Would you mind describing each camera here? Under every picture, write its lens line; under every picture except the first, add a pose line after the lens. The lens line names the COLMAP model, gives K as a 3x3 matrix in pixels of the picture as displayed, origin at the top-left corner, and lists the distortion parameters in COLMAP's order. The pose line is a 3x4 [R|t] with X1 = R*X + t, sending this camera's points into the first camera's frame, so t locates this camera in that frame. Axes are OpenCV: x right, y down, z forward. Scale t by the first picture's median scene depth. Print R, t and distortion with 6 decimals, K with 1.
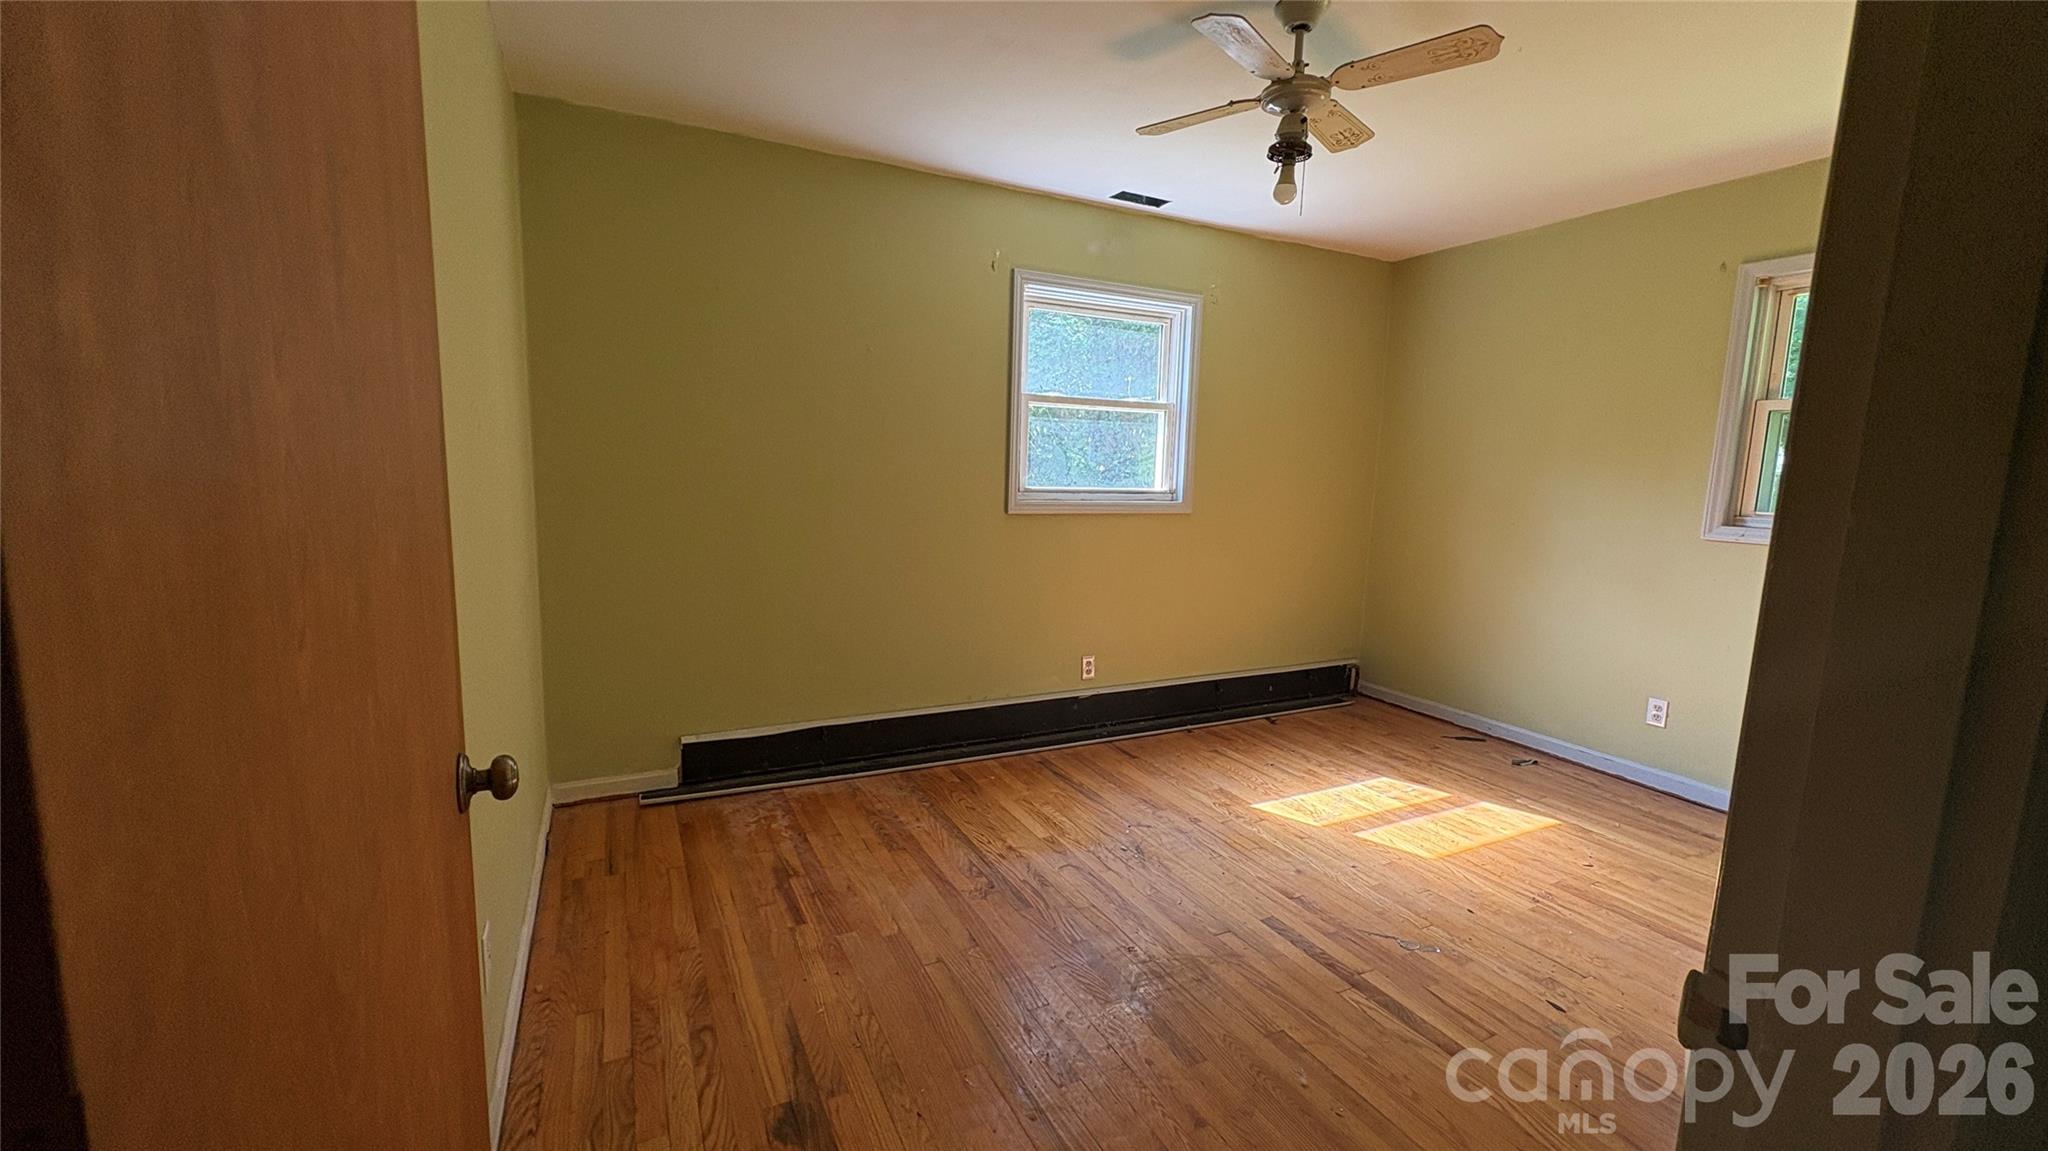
lens RADIAL K [[814.4, 0, 1021.9], [0, 814.4, 578.2], [0, 0, 1]] dist [0.014218, 0.000031]
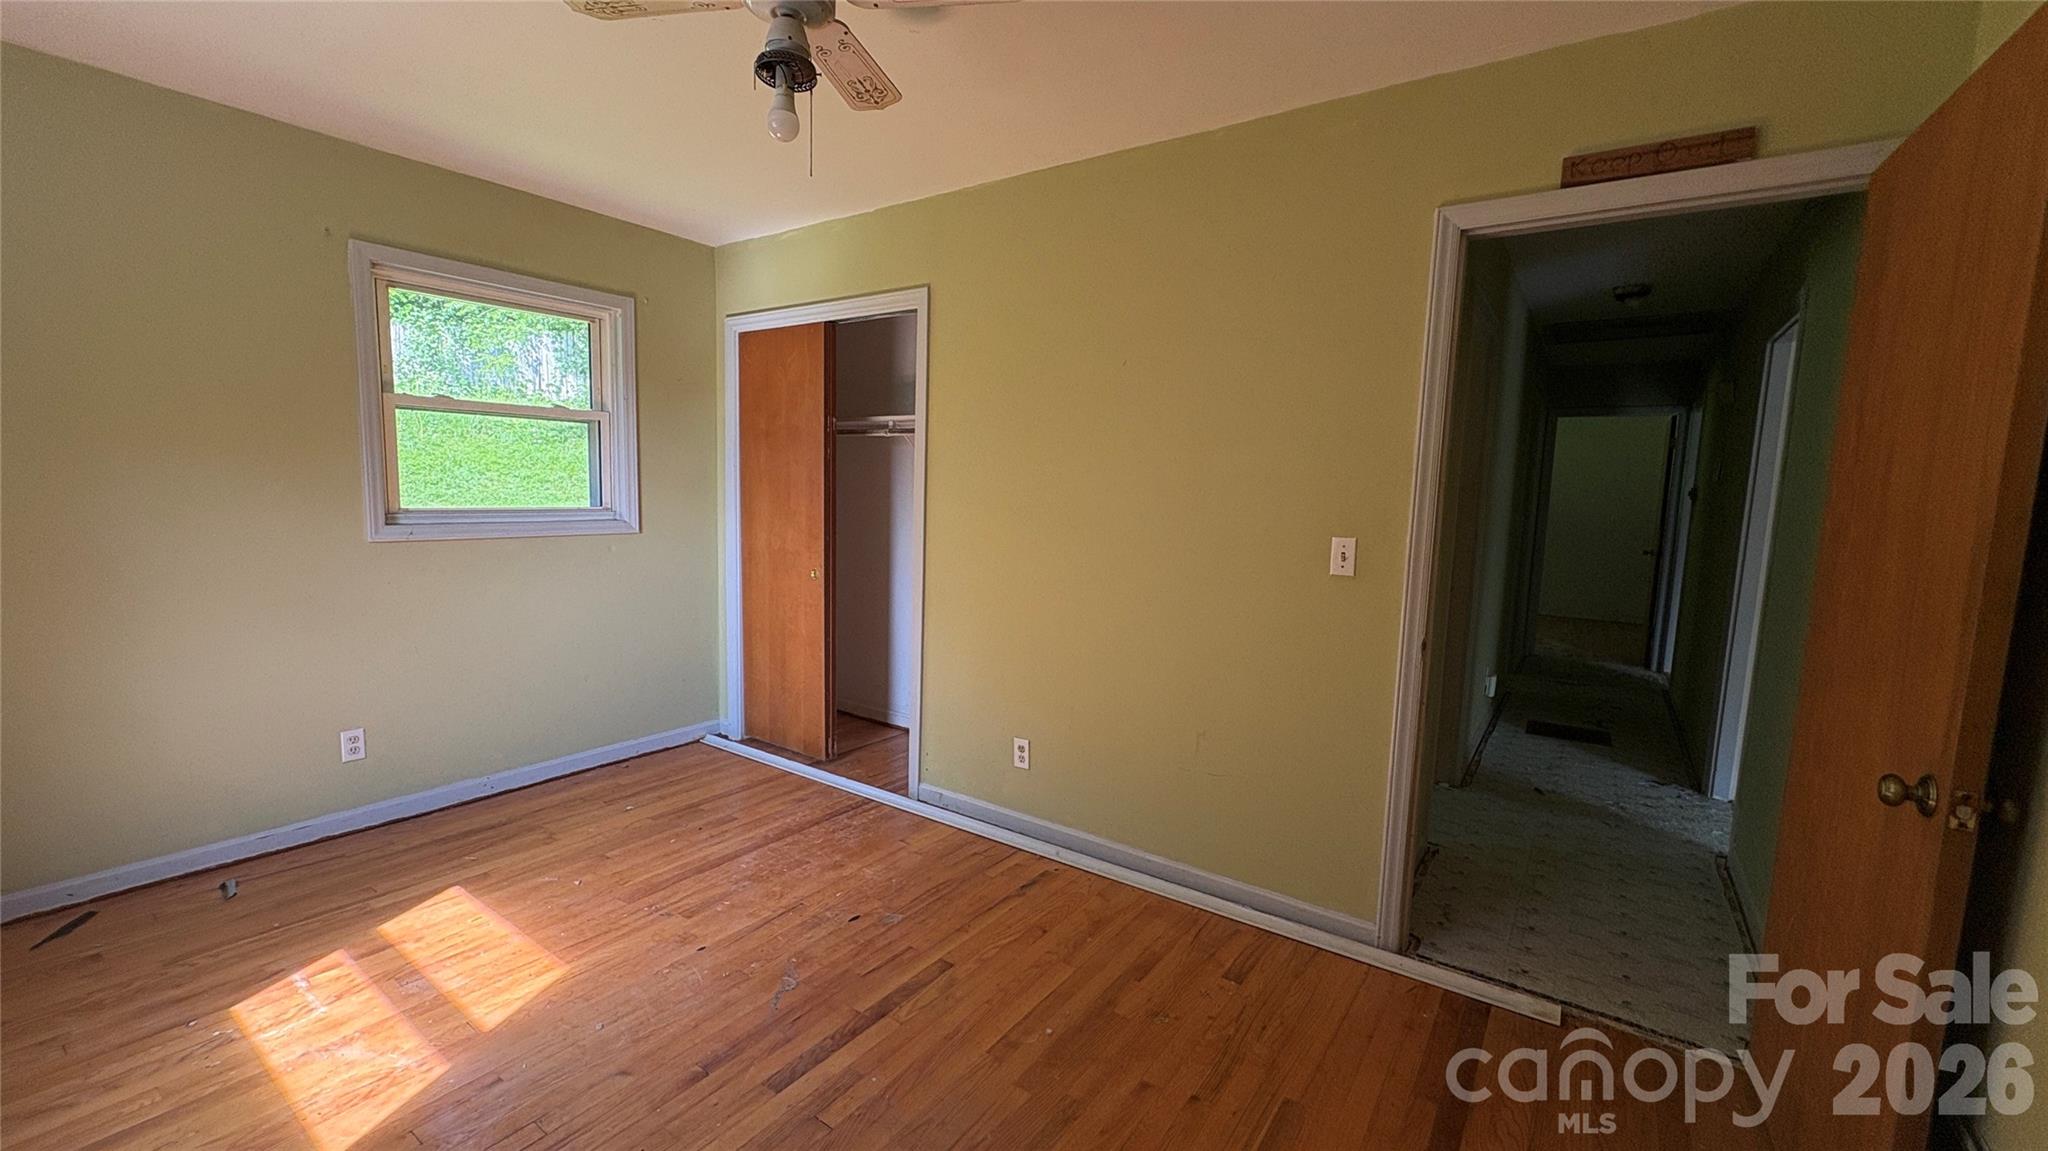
lens RADIAL K [[814.4, 0, 1022.9], [0, 814.4, 572.9], [0, 0, 1]] dist [0.014218, 0.000031]
pose [[-0.469398, -0.140177, 0.871789, -0.312631], [0.074120, 0.977578, 0.197096, -0.143432], [-0.879870, 0.157134, -0.448484, 0.805787]]
